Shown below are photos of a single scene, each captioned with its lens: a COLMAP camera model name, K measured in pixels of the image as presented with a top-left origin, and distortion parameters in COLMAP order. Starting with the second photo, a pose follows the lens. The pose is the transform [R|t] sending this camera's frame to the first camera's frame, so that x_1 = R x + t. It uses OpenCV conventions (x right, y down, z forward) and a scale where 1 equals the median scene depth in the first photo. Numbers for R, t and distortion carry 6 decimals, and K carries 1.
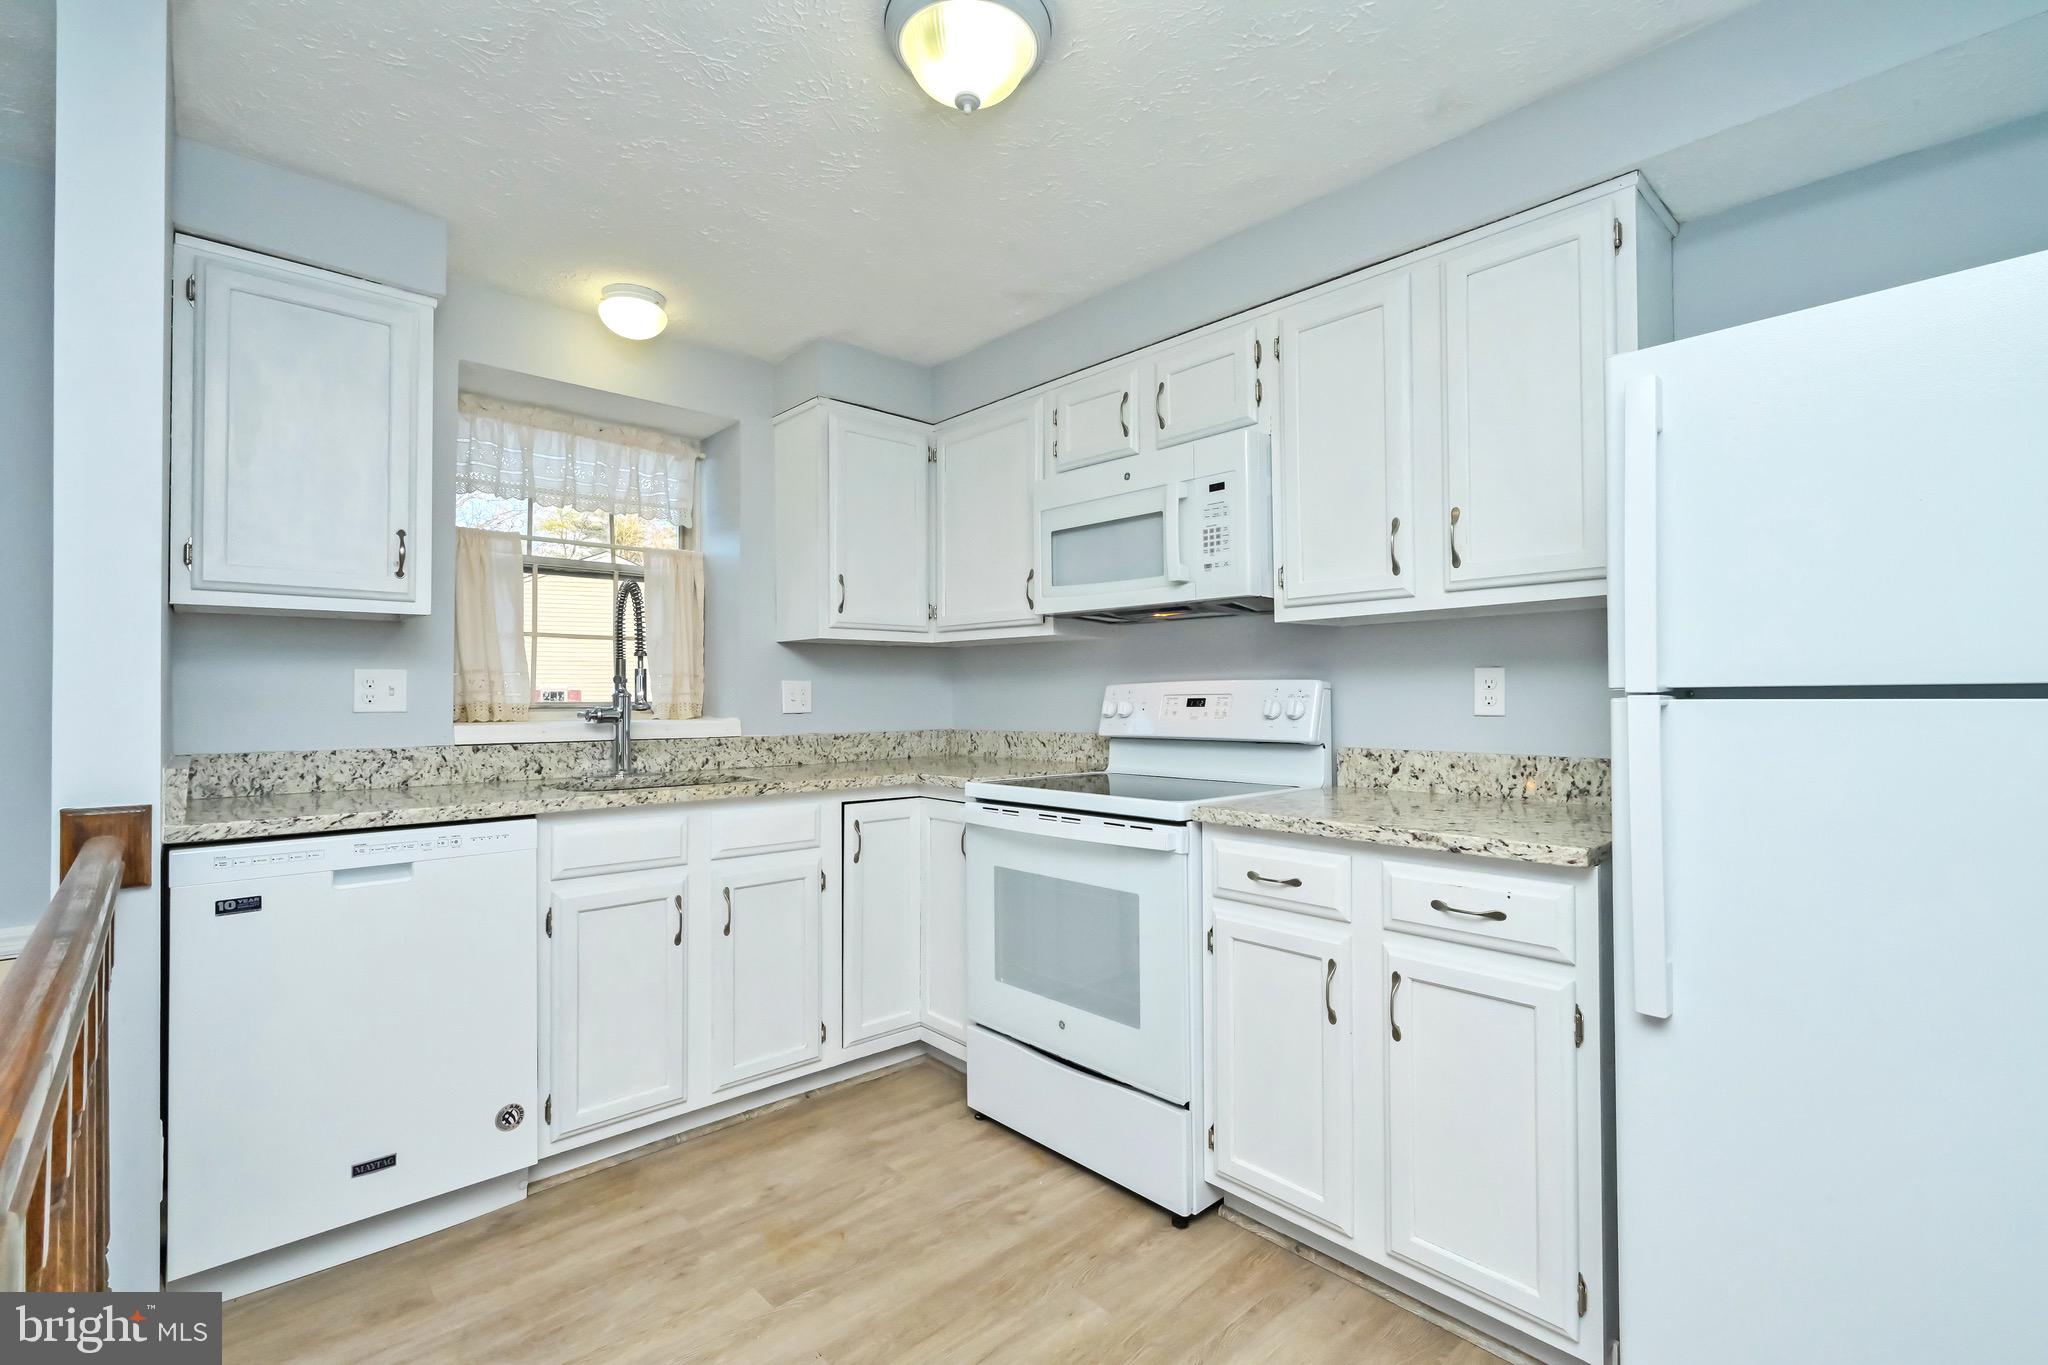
lens RADIAL K [[912.8, 0, 1025.0], [0, 912.8, 683.6], [0, 0, 1]] dist [-0.000130, -0.000021]
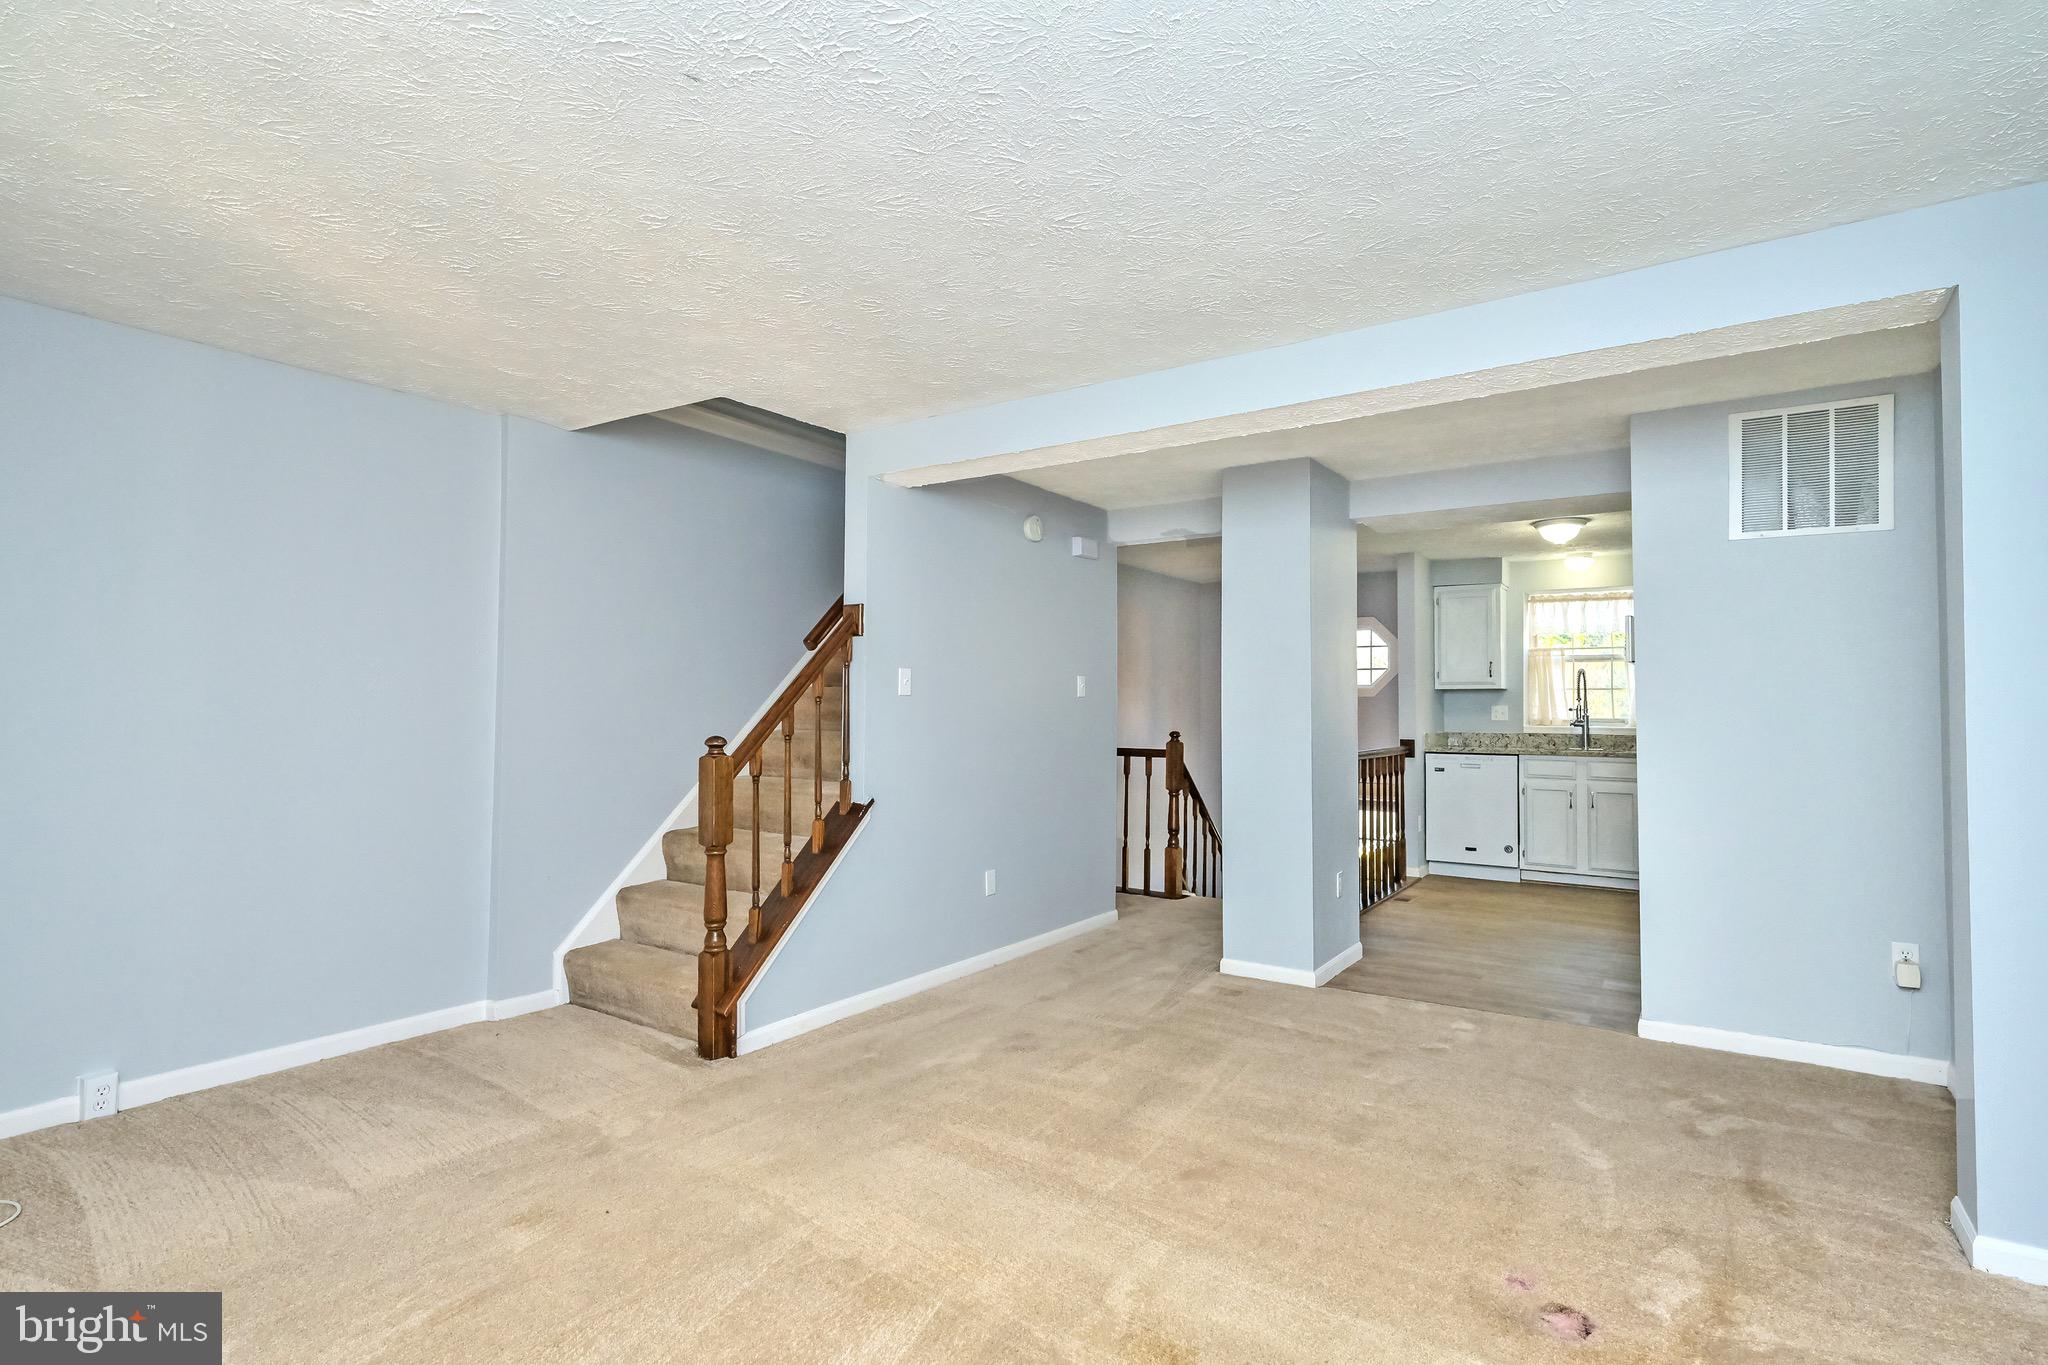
lens RADIAL K [[1019.5, 0, 1024.1], [0, 1019.5, 684.8], [0, 0, 1]] dist [0.003298, 0.000532]
pose [[0.233429, -0.009710, -0.972325, 2.192954], [0.009598, 0.999924, -0.007682, -0.074817], [0.972327, -0.007539, 0.233504, -1.283517]]
